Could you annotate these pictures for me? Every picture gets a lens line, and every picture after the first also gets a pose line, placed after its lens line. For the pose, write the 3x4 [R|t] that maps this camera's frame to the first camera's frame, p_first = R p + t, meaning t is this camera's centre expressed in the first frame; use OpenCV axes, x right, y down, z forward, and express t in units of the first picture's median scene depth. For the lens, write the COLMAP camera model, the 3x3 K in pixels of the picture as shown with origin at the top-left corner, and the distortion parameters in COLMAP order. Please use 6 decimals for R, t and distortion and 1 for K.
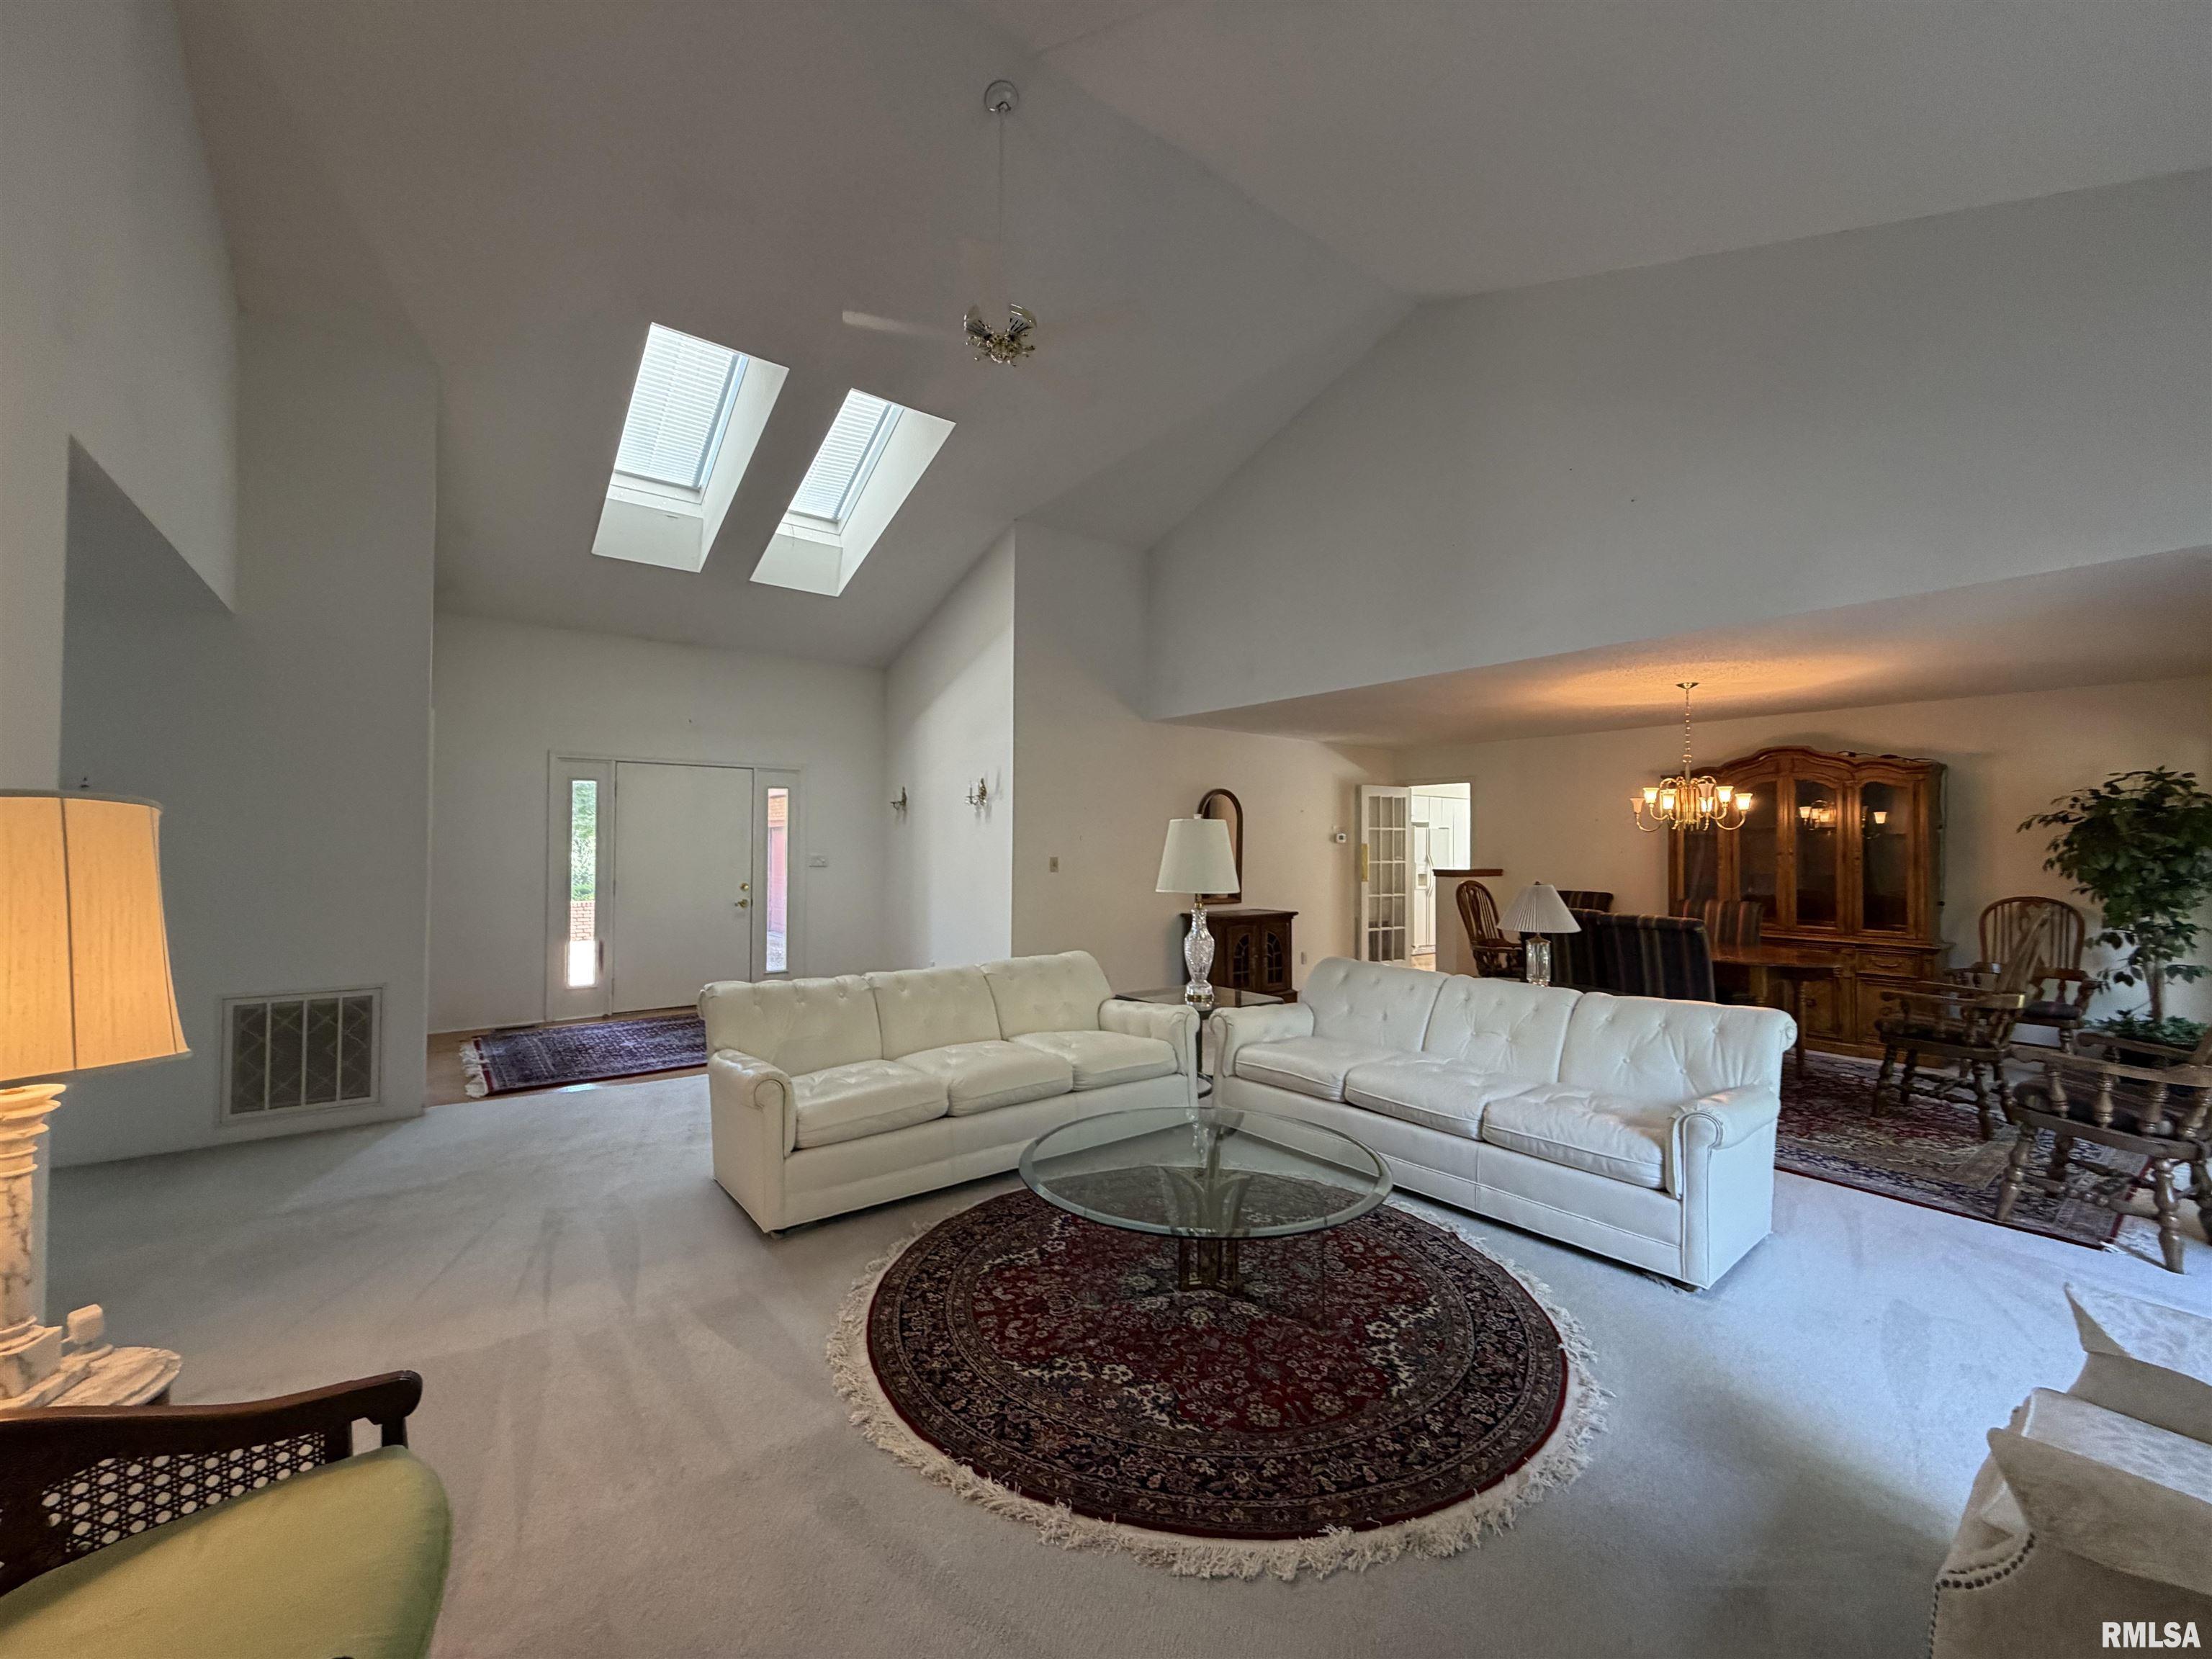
lens RADIAL K [[882.0, 0, 1098.2], [0, 882.0, 829.6], [0, 0, 1]] dist [-0.000226, 0.000197]
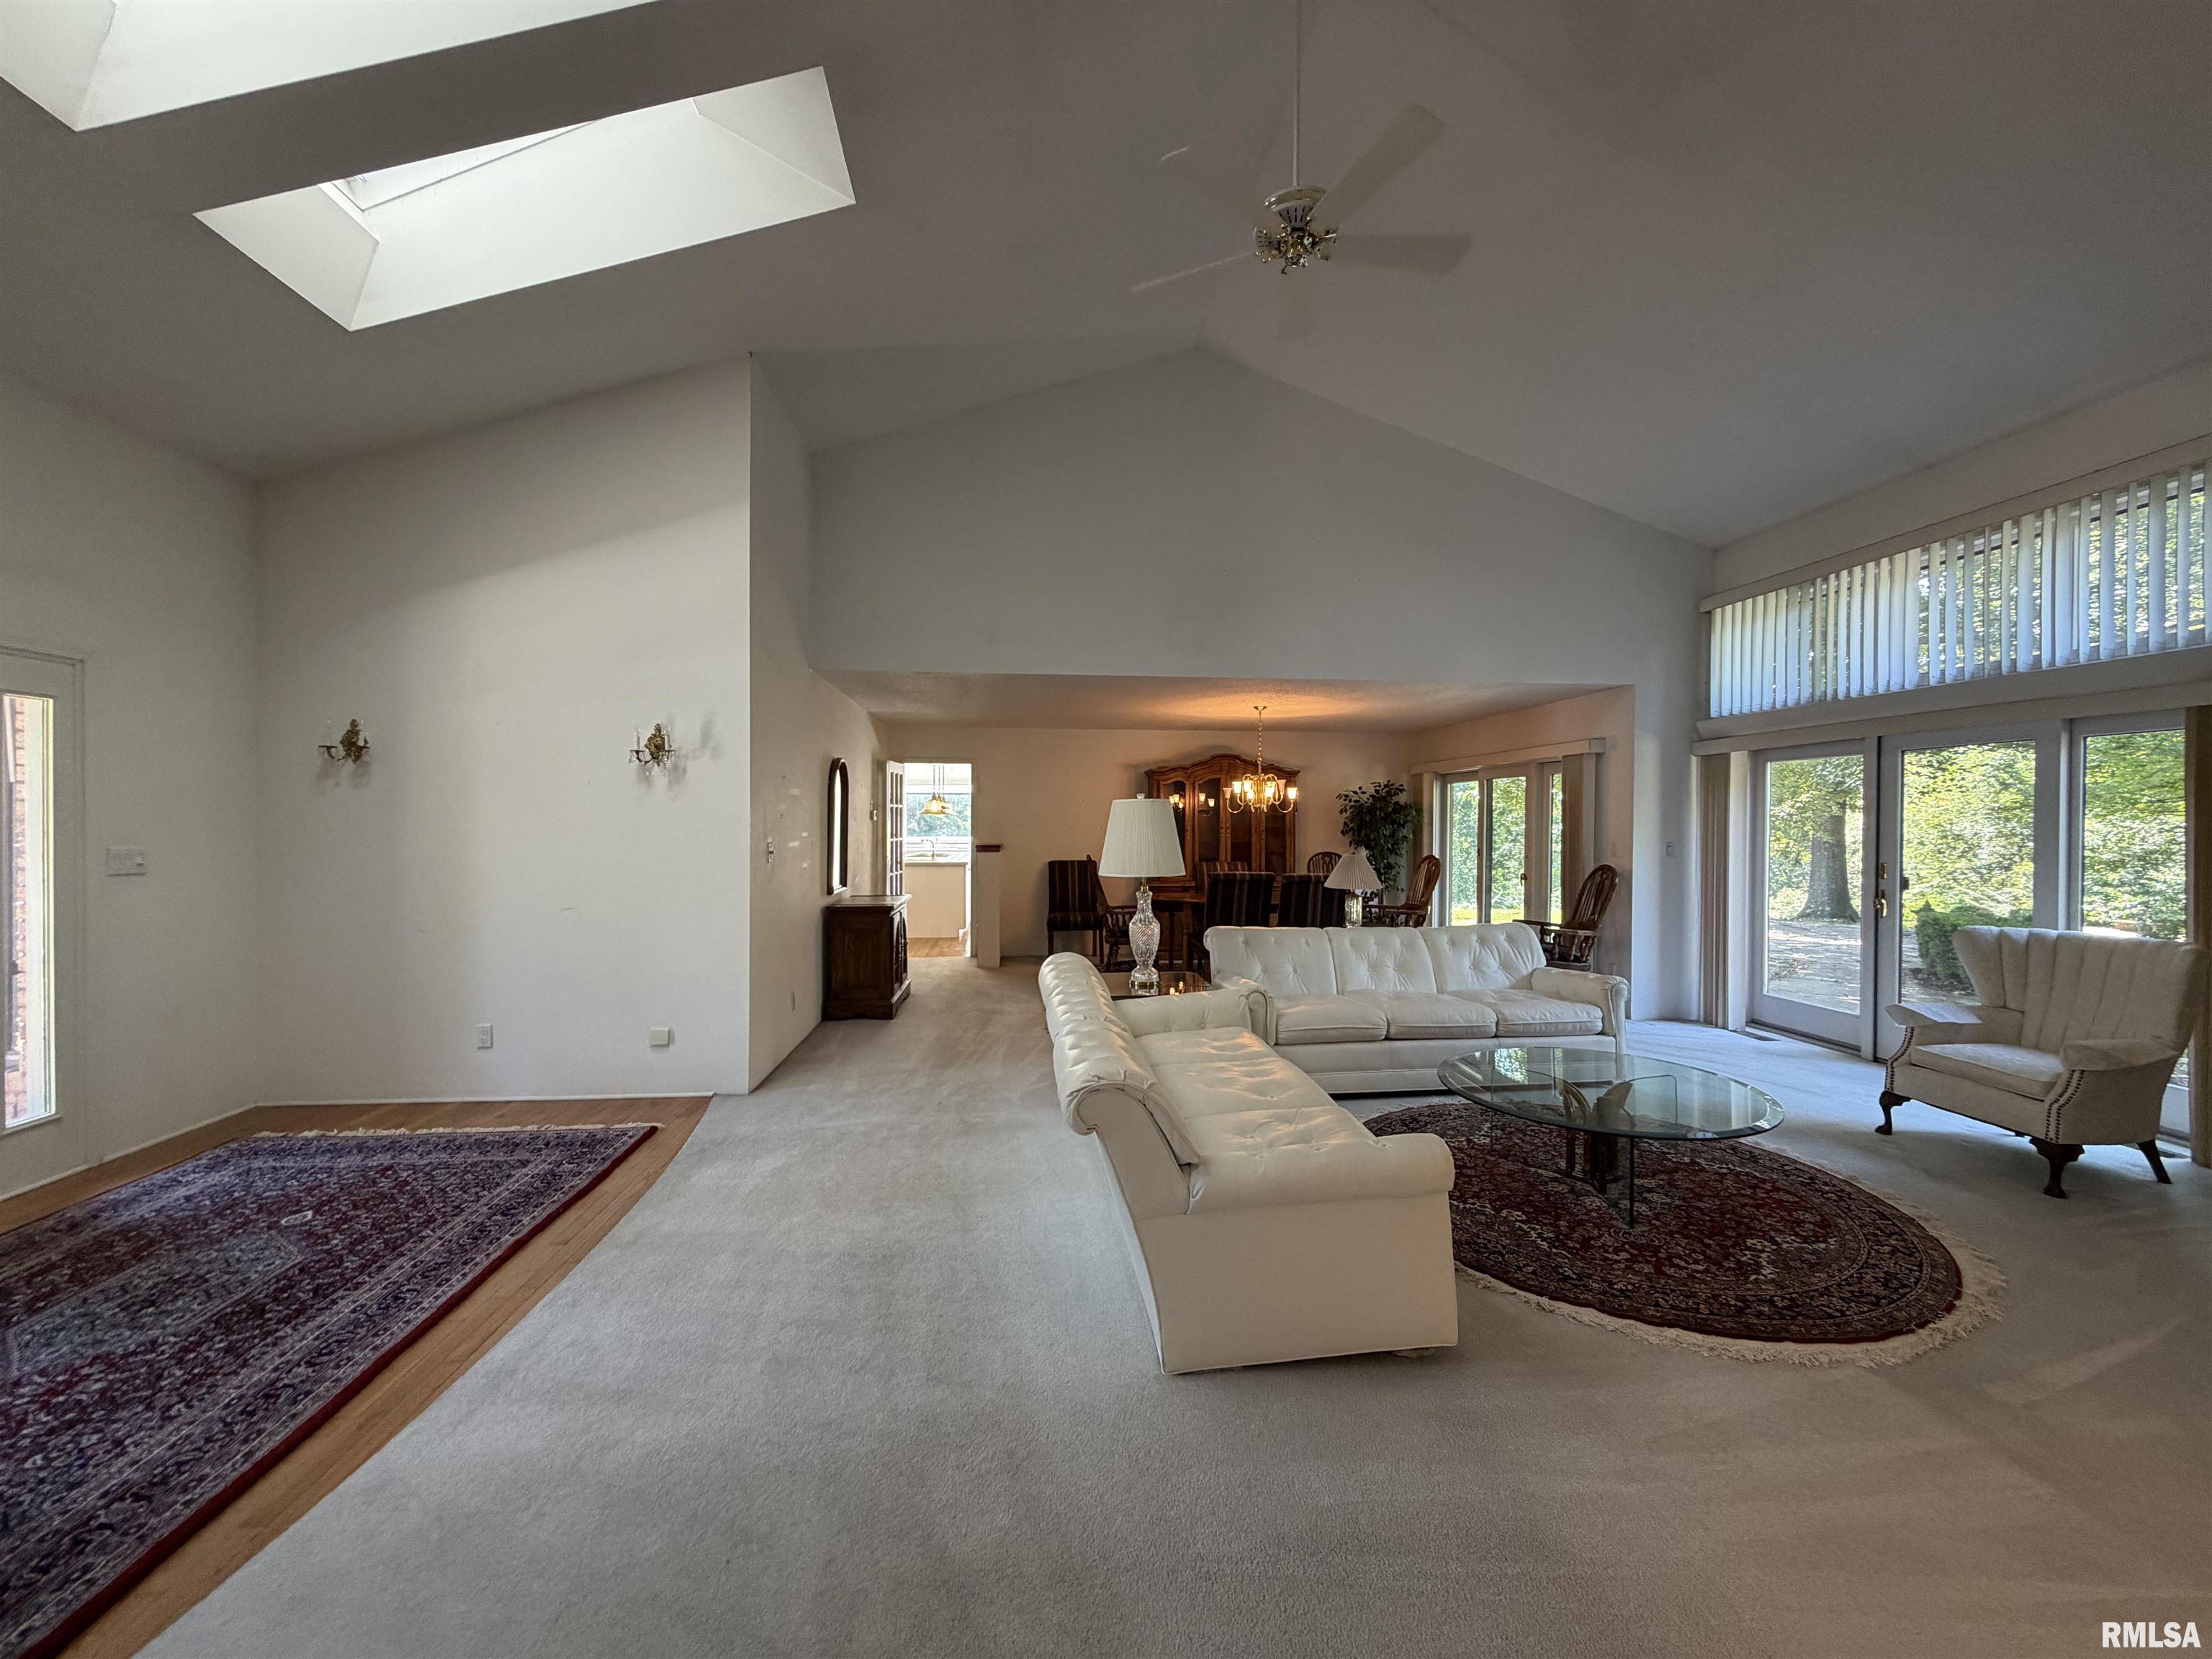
lens RADIAL K [[882.0, 0, 1098.2], [0, 882.0, 829.6], [0, 0, 1]] dist [-0.000226, 0.000197]
pose [[0.526568, -0.011729, 0.850052, -1.093113], [-0.014564, 0.999634, 0.022815, 0.000325], [-0.850008, -0.024394, 0.526204, 0.809794]]
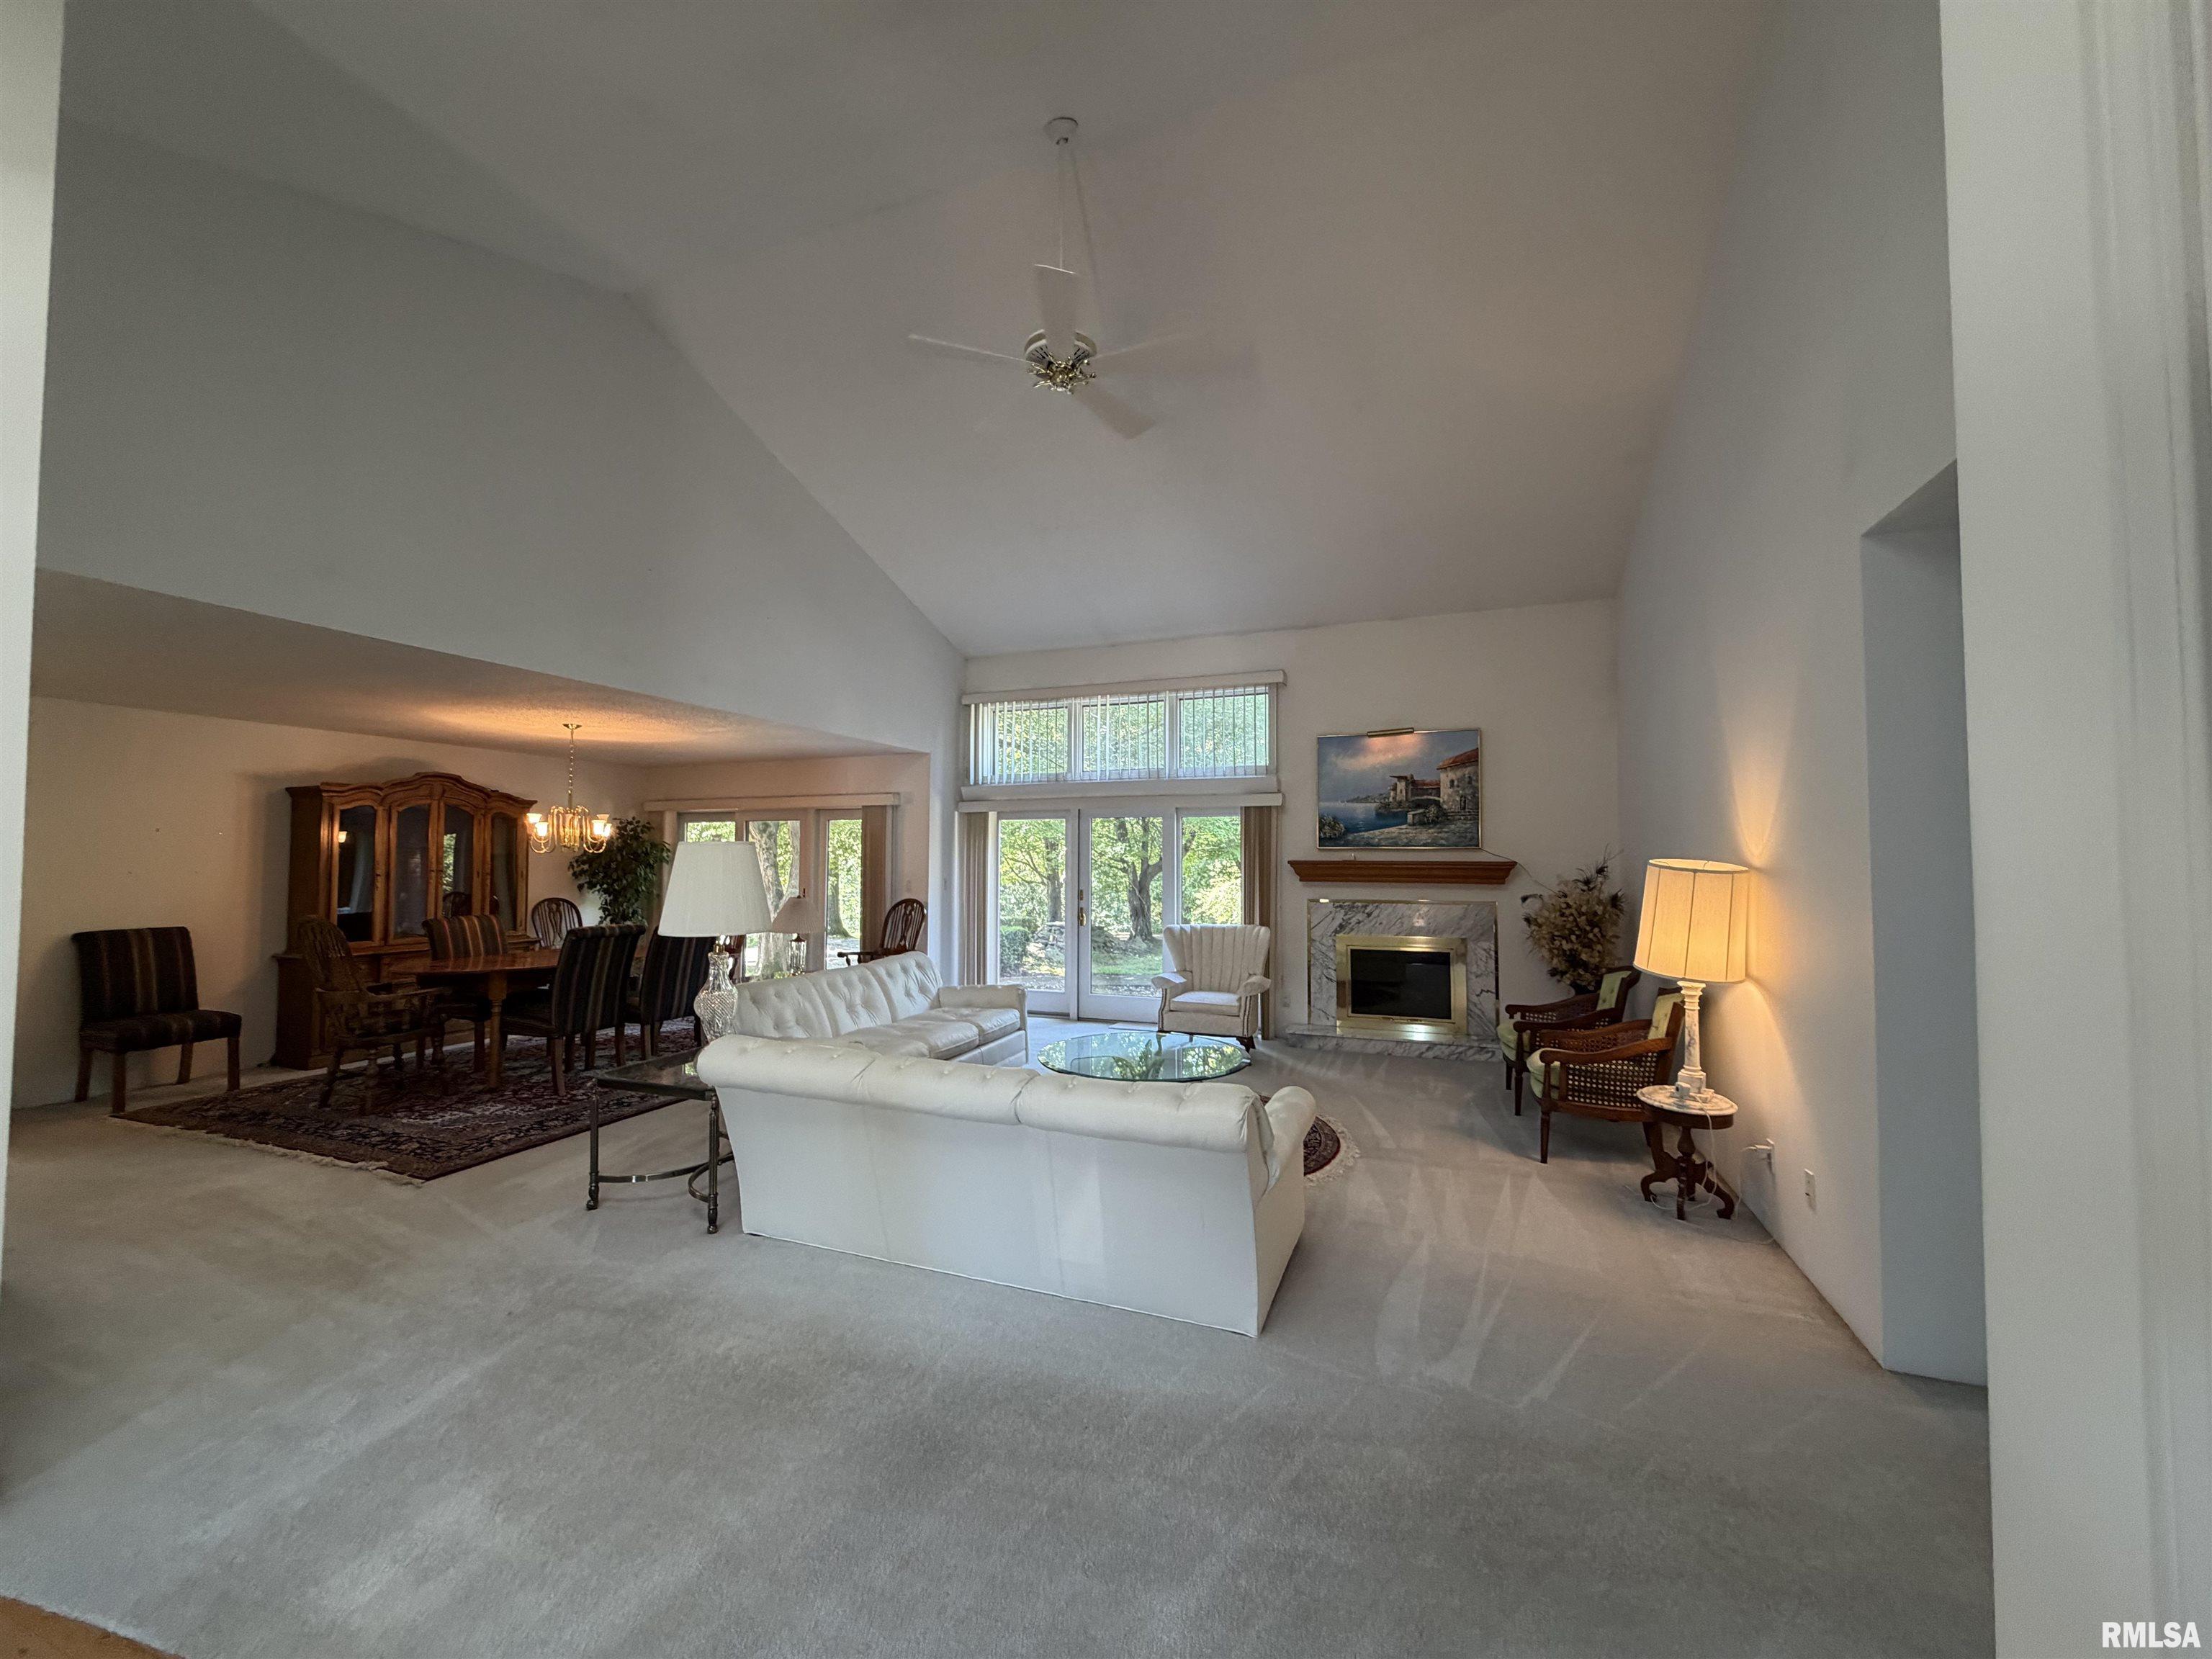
lens RADIAL K [[882.0, 0, 1098.2], [0, 882.0, 829.6], [0, 0, 1]] dist [-0.000226, 0.000197]
pose [[-0.517150, 0.022428, 0.855601, -1.124070], [-0.020990, 0.999024, -0.038874, 0.002096], [-0.855637, -0.038062, -0.516175, 1.684912]]
